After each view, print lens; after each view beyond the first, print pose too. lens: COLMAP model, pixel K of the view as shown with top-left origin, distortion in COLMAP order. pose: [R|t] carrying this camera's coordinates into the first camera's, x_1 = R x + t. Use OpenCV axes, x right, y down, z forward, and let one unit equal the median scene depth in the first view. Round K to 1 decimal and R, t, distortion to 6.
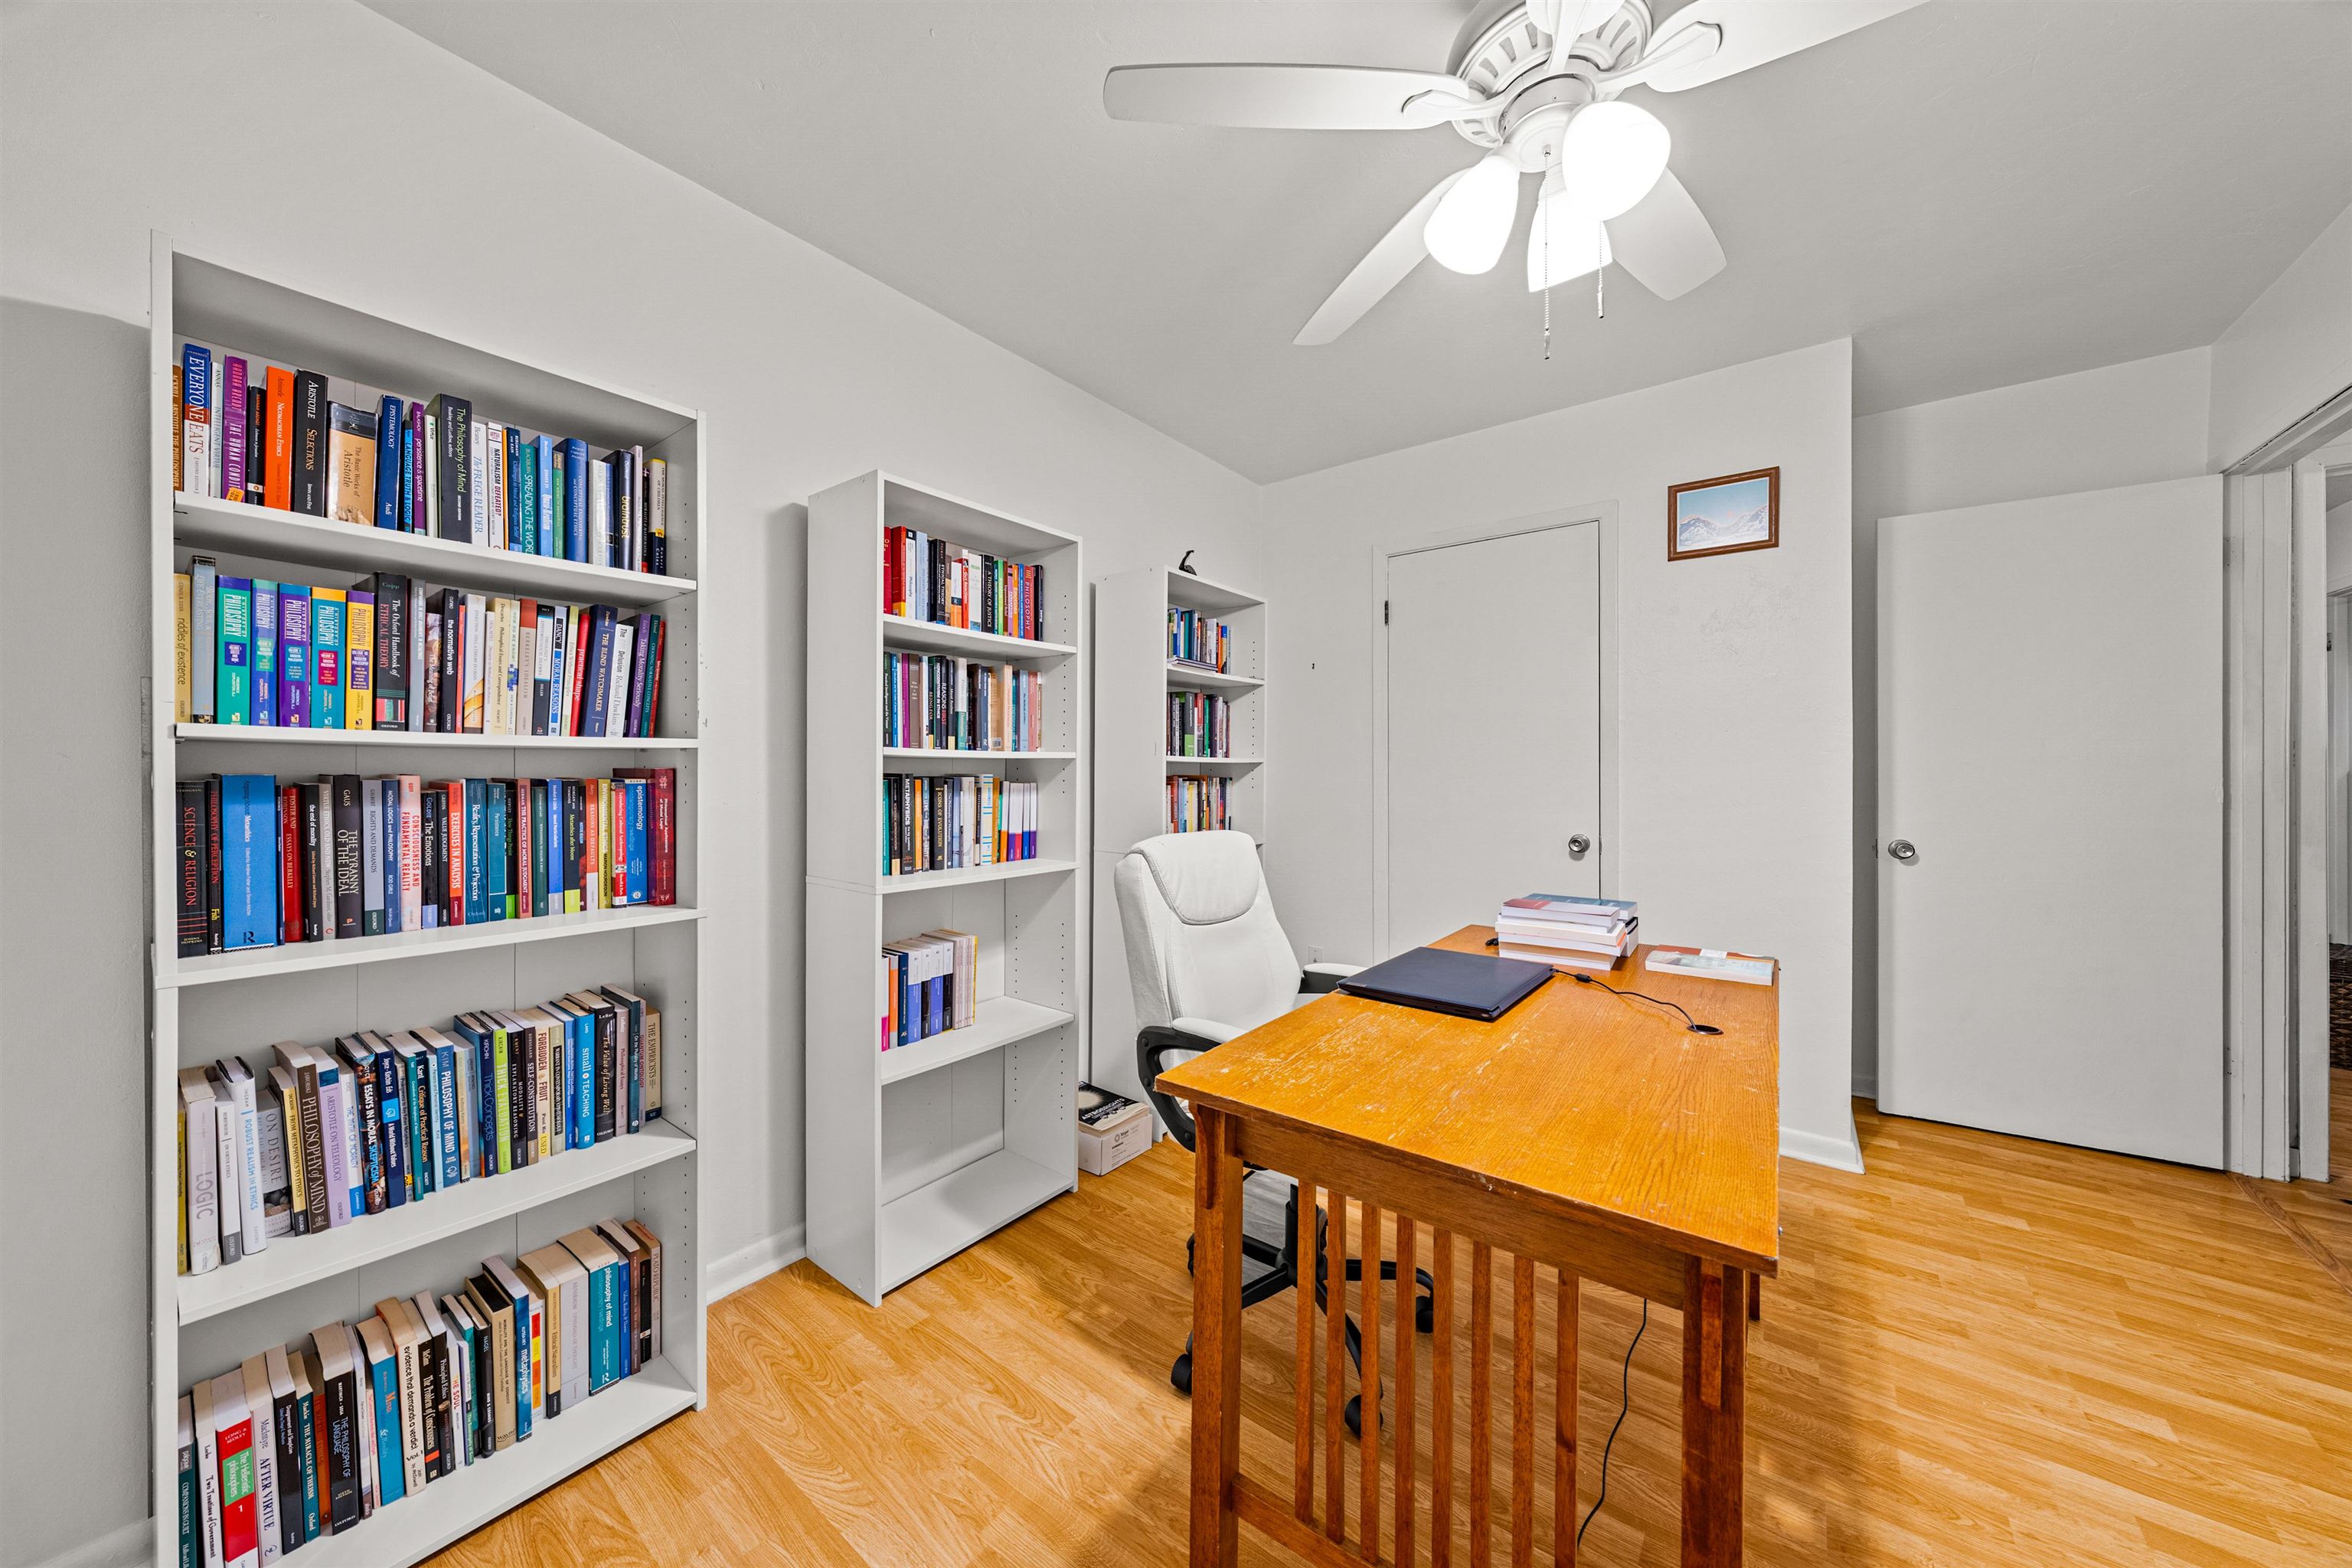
lens RADIAL K [[811.0, 0, 1176.0], [0, 811.0, 784.0], [0, 0, 1]] dist [0.001455, -0.000027]
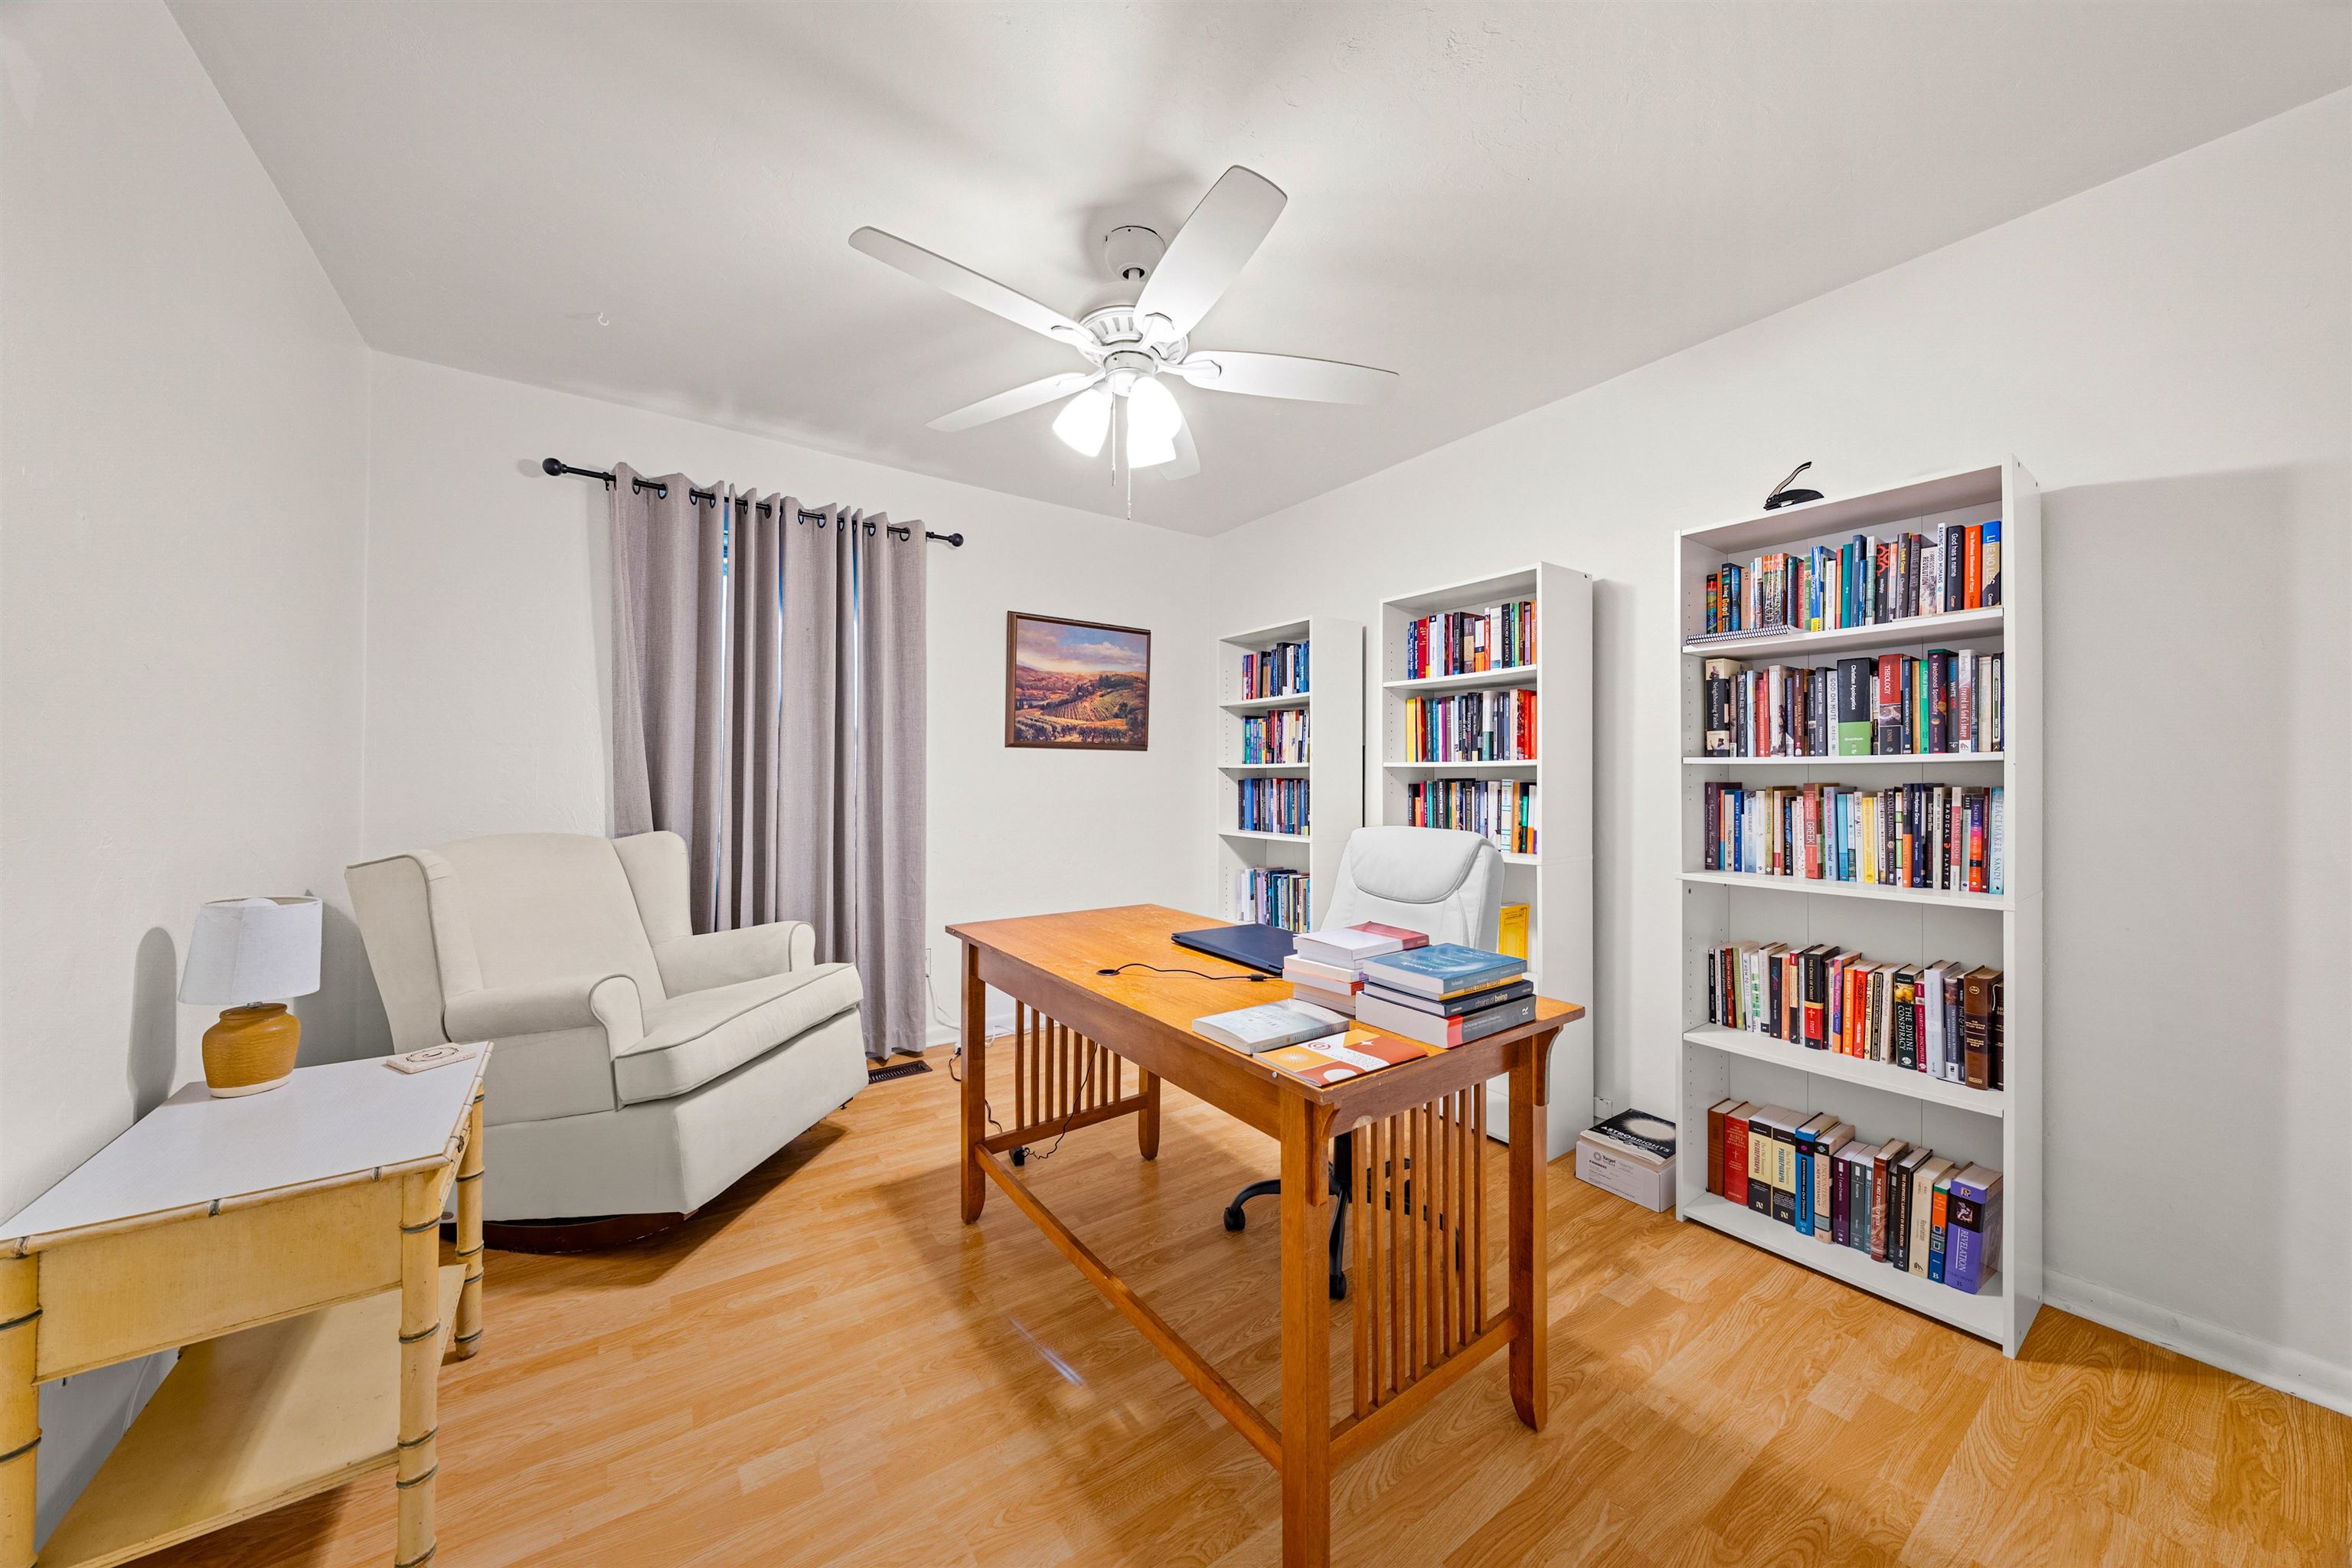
lens RADIAL K [[805.1, 0, 1176.5], [0, 805.1, 772.2], [0, 0, 1]] dist [0.000667, -0.000046]
pose [[-0.291484, -0.012274, -0.956497, 1.147888], [-0.021099, 0.999757, -0.006399, -0.004428], [0.956343, 0.018316, -0.291672, 0.915171]]
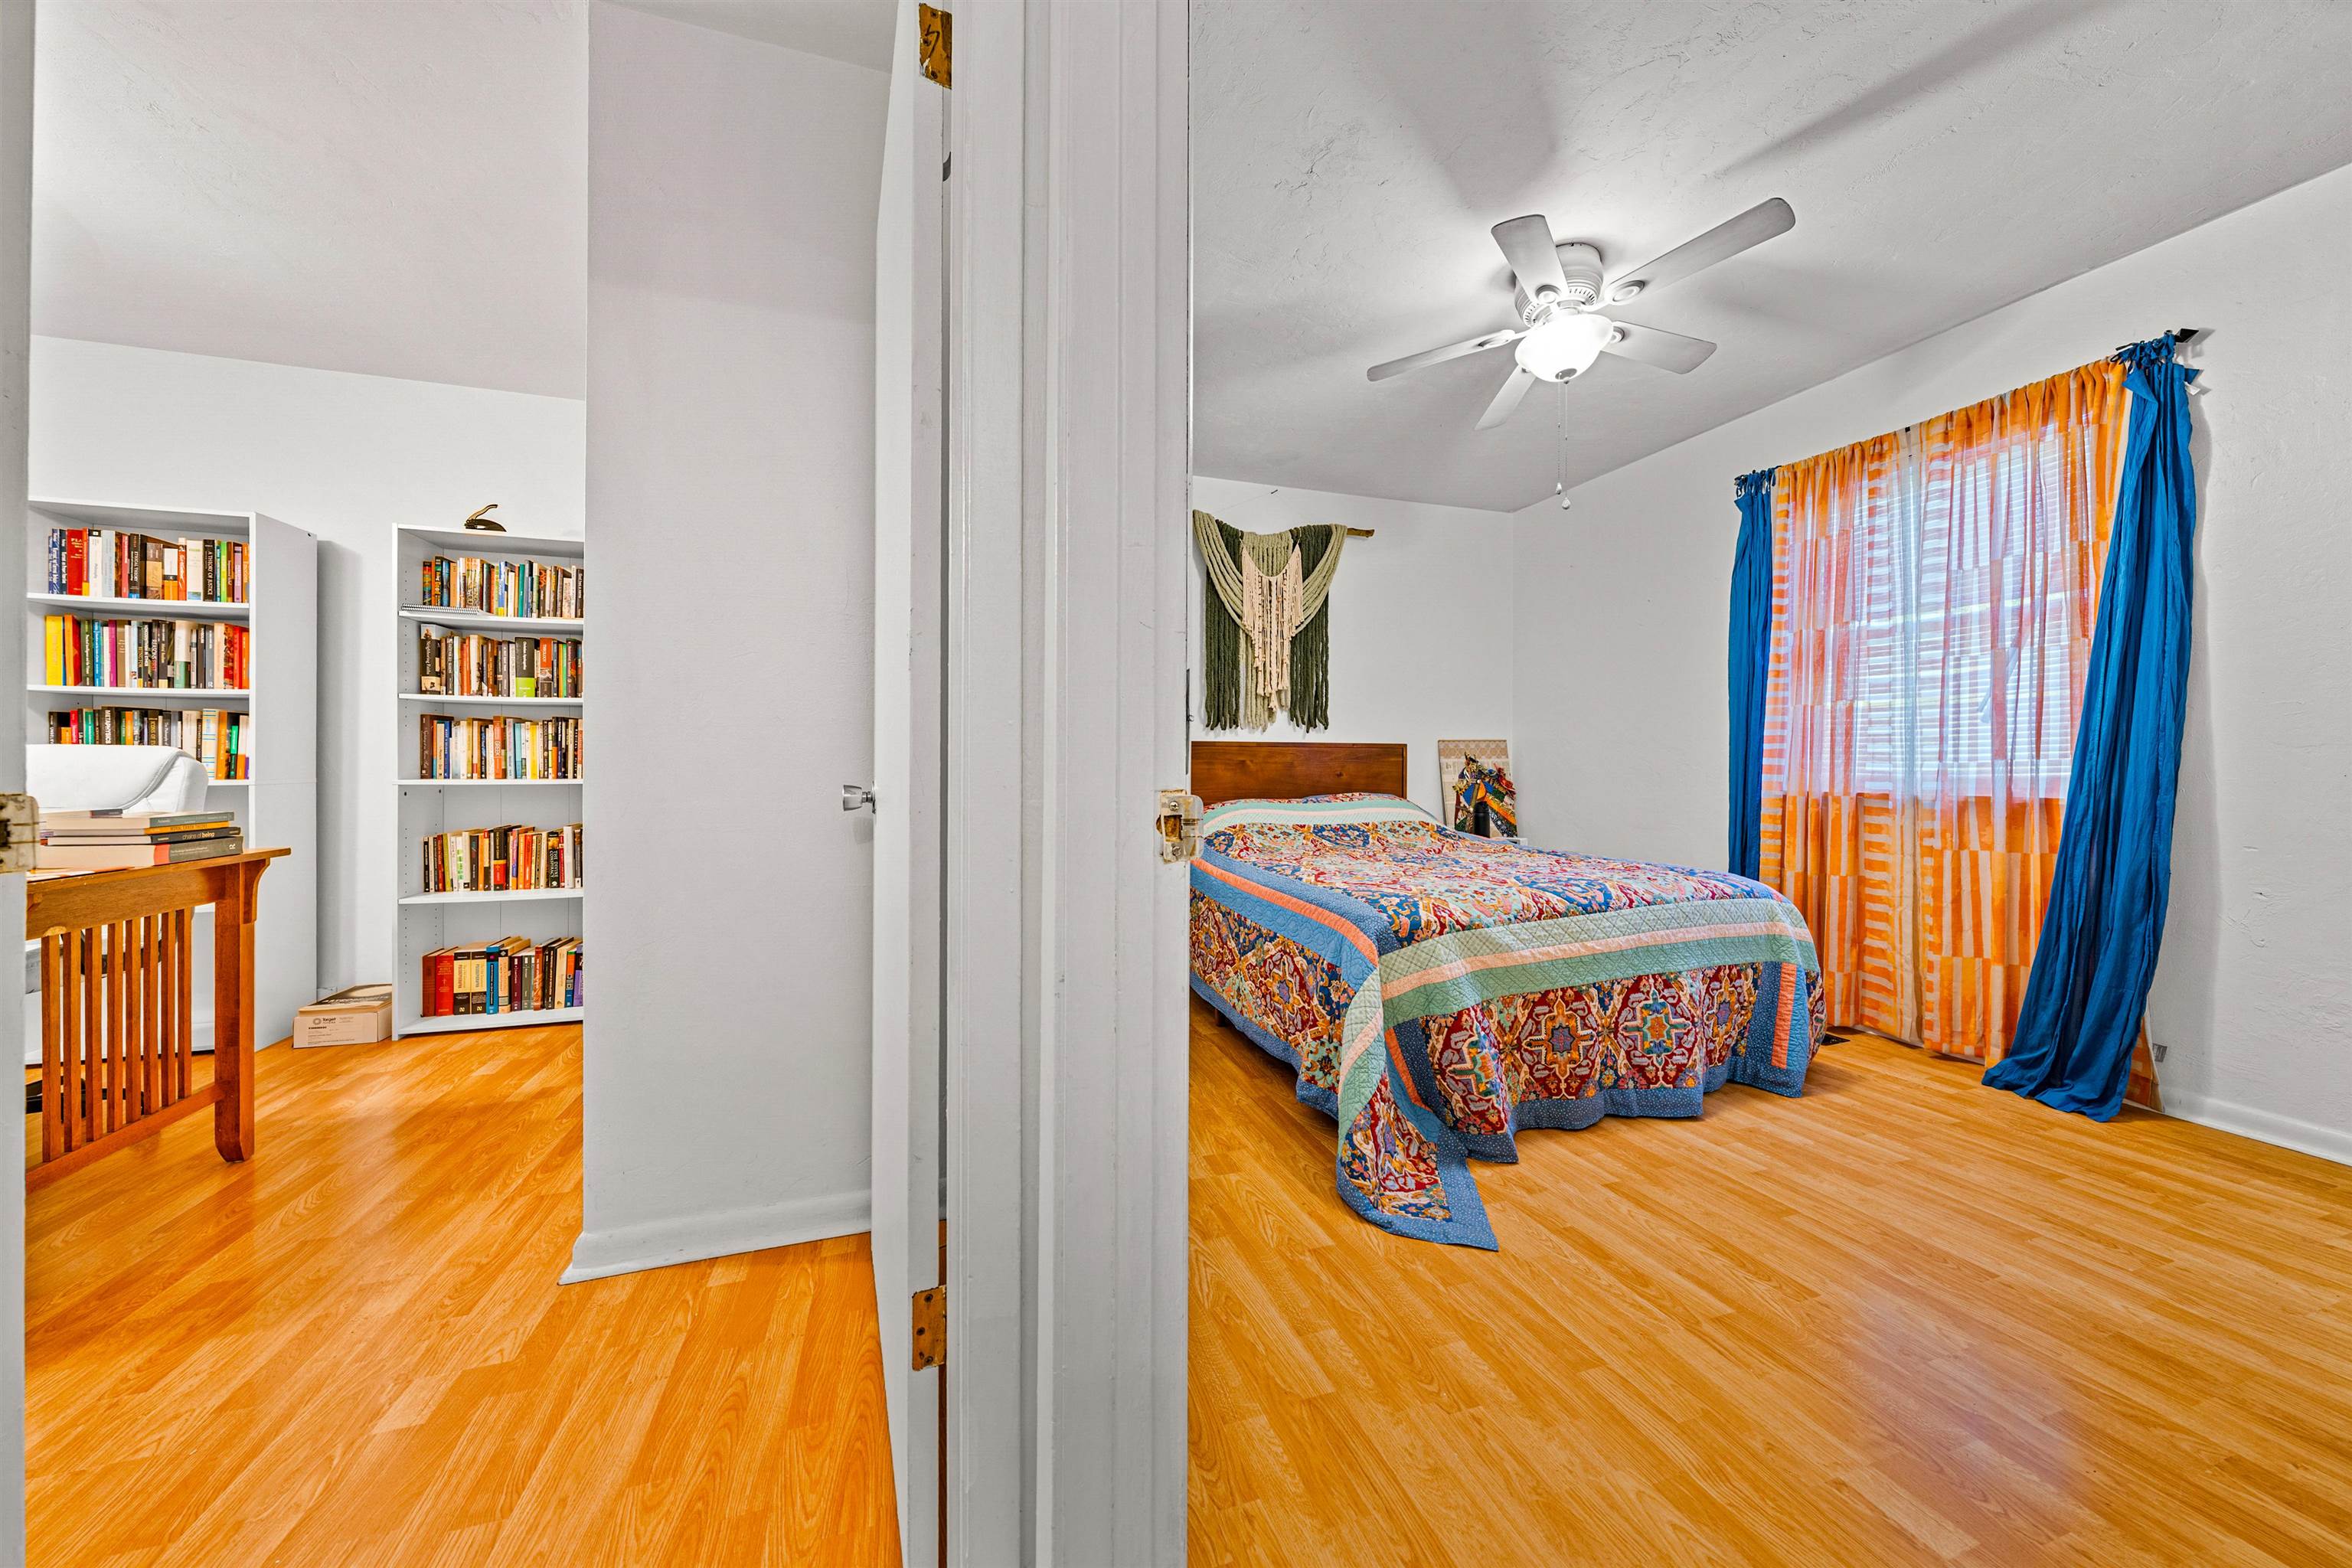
lens RADIAL K [[802.0, 0, 1168.3], [0, 802.0, 766.3], [0, 0, 1]] dist [-0.001576, -0.000296]
pose [[0.827497, -0.003243, -0.561461, 1.818887], [-0.008616, 0.999792, -0.018473, 0.092835], [0.561404, 0.020124, 0.827297, 0.842971]]
